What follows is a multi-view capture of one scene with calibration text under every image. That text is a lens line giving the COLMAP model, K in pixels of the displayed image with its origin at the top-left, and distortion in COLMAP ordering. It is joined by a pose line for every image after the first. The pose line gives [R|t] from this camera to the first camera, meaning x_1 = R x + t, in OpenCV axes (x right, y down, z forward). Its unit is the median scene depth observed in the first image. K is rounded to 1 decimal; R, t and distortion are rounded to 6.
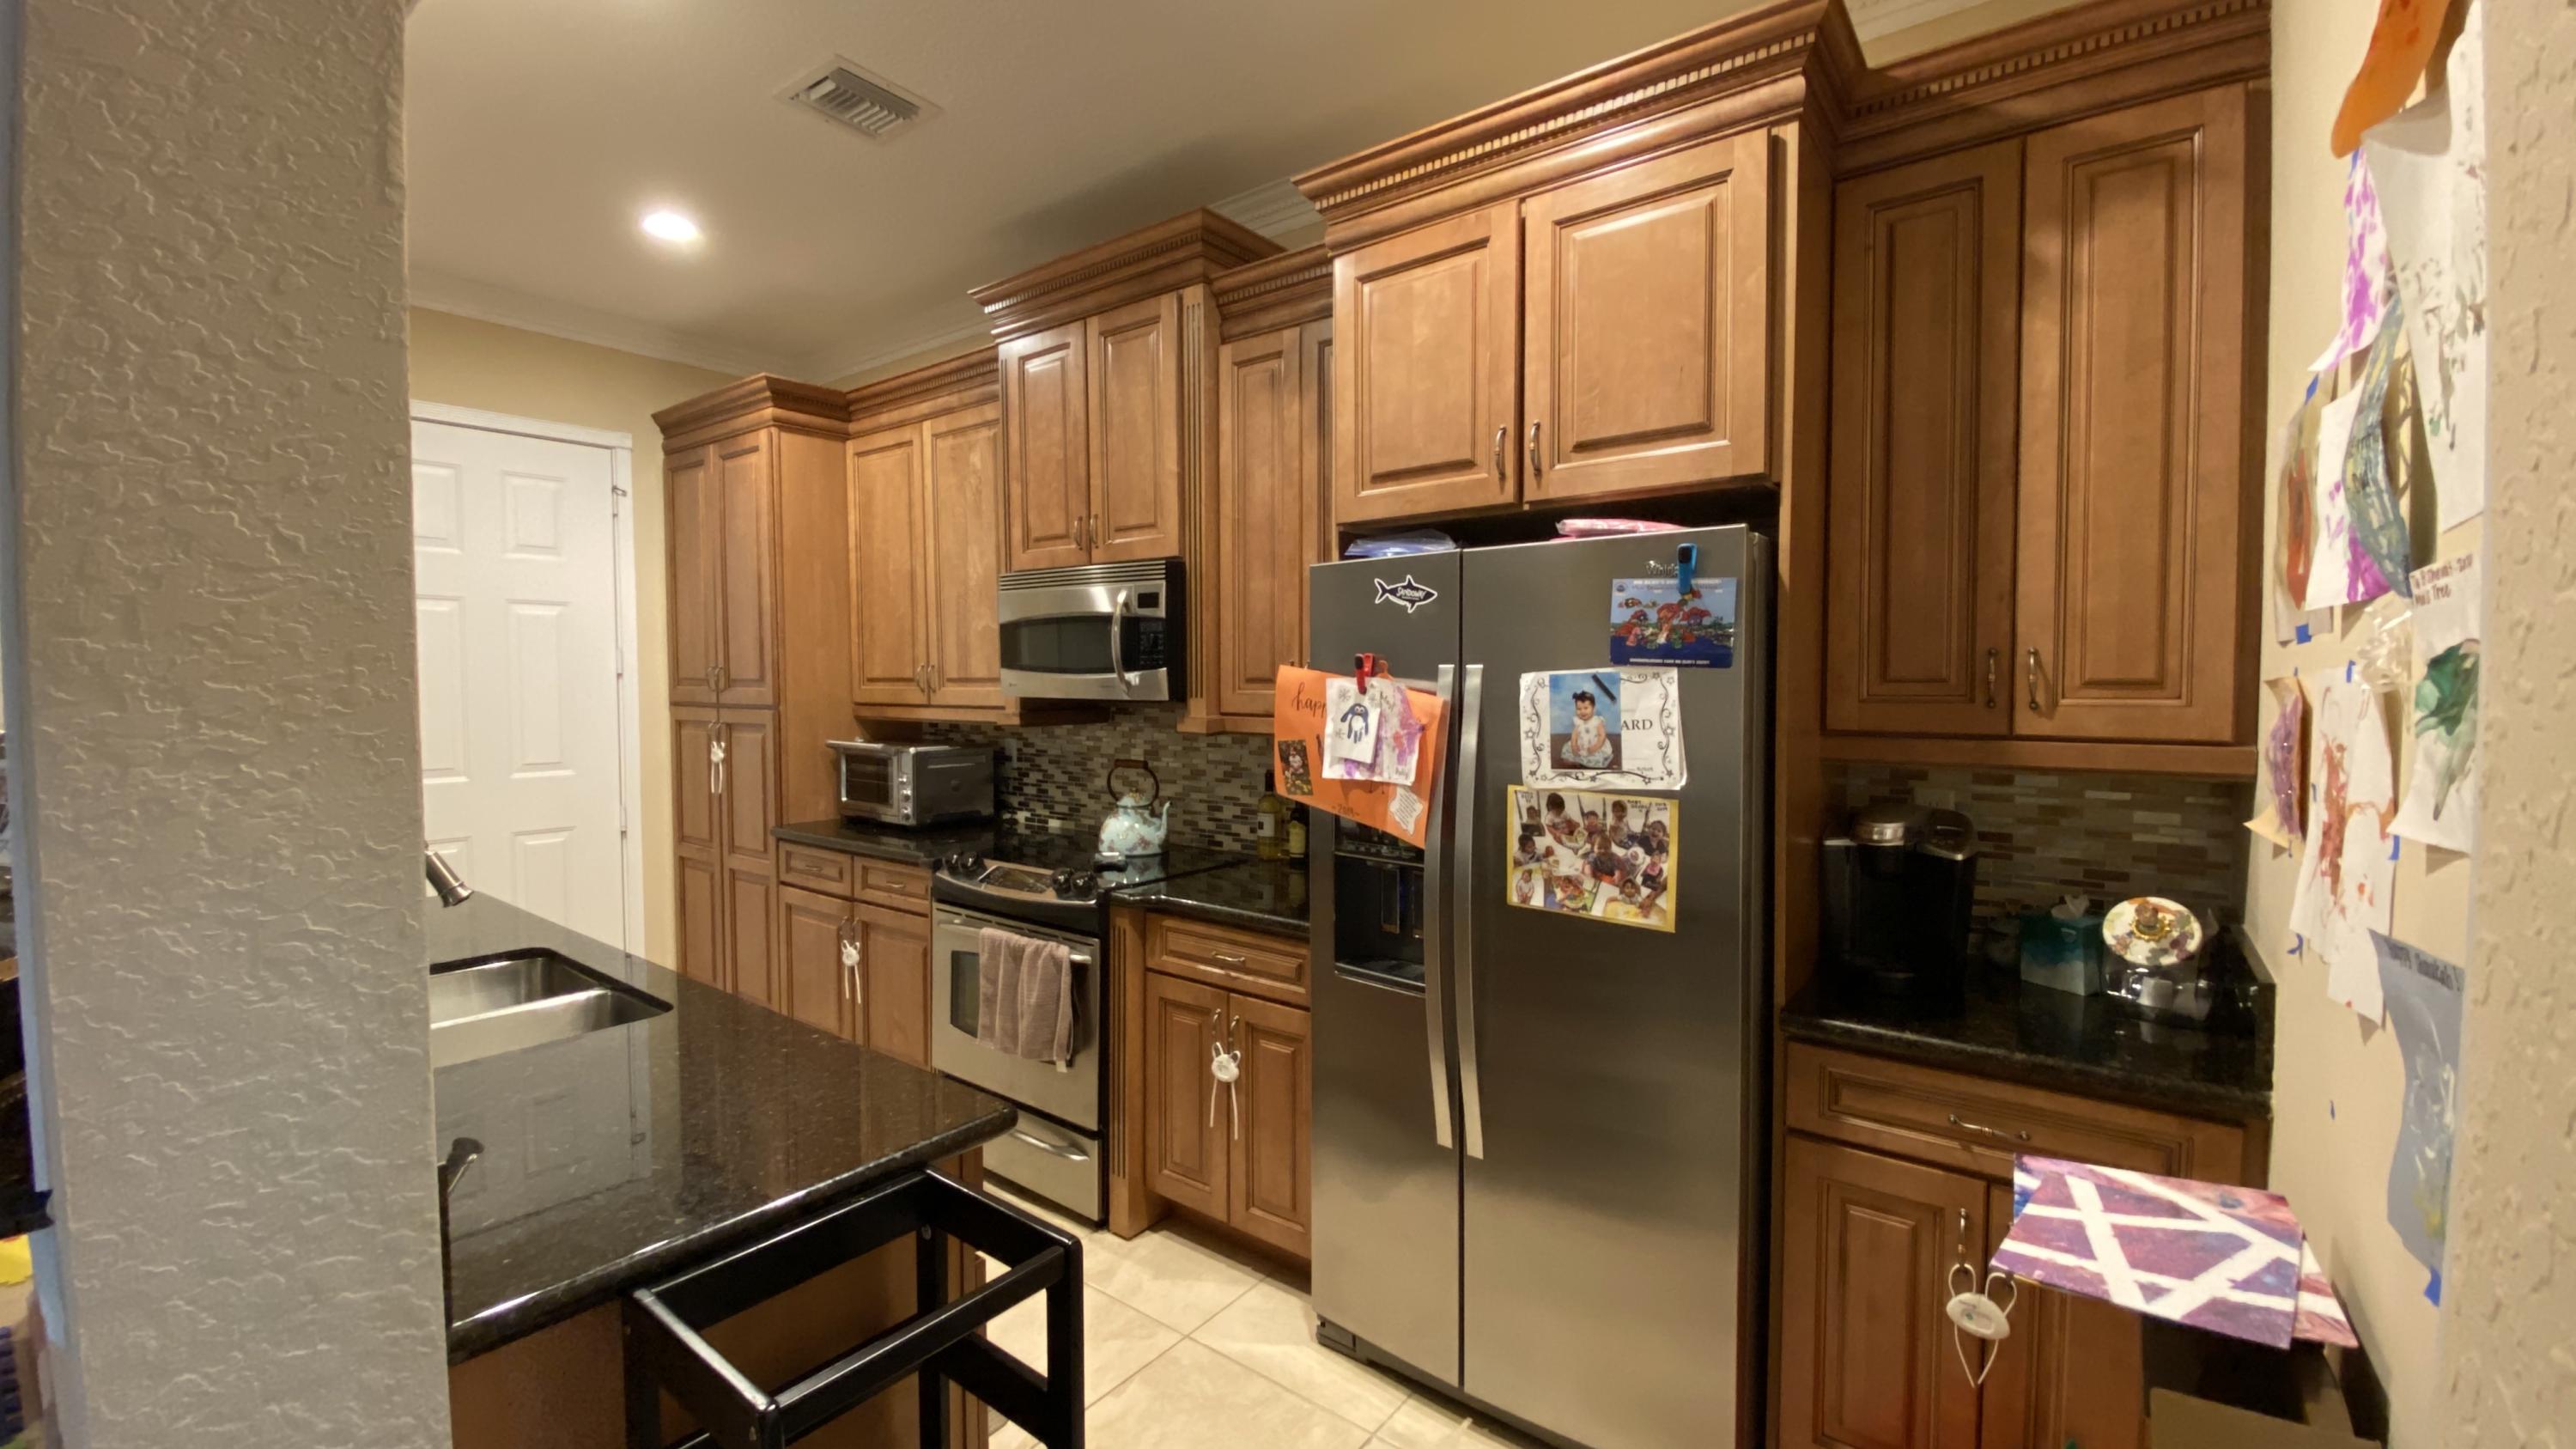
lens RADIAL K [[1048.9, 0, 1284.1], [0, 1048.9, 716.0], [0, 0, 1]] dist [0.007719, -0.002999]
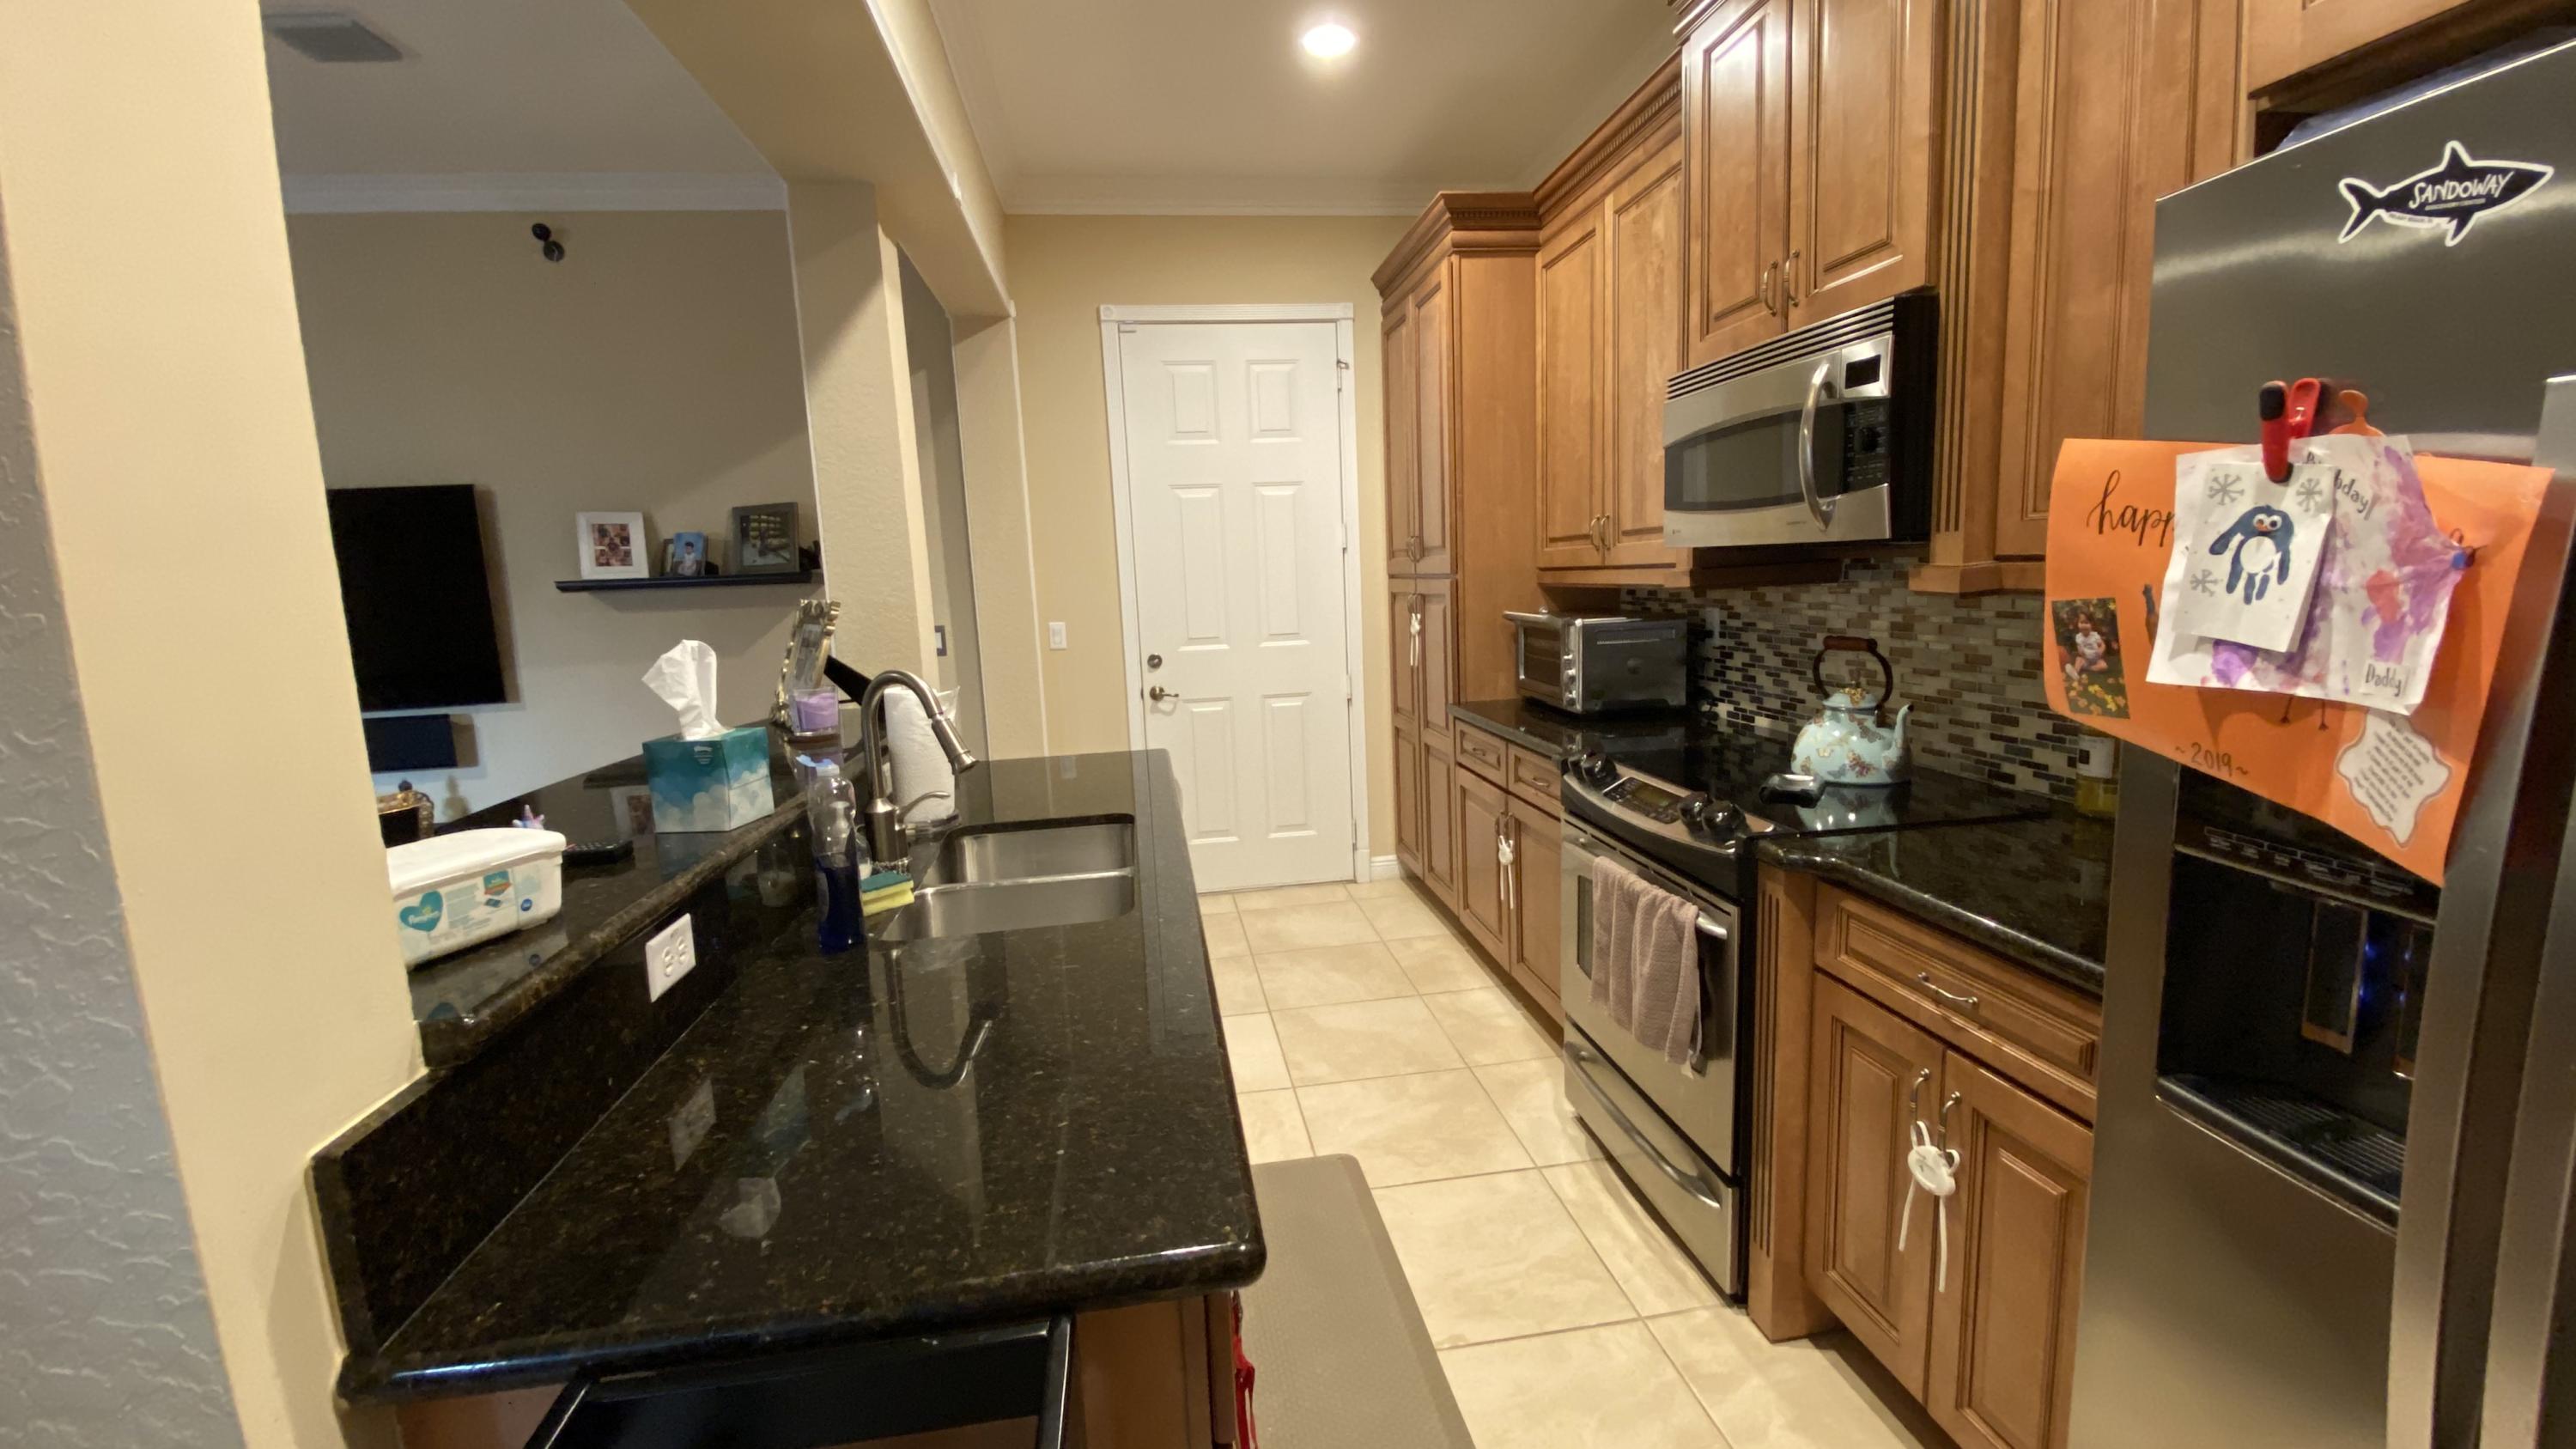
lens RADIAL K [[1048.9, 0, 1267.4], [0, 1048.9, 721.9], [0, 0, 1]] dist [0.007719, -0.002999]
pose [[0.713338, 0.069611, -0.697354, 0.062105], [0.017630, 0.992957, 0.117153, 0.012033], [0.700598, -0.095864, 0.707087, 0.306800]]
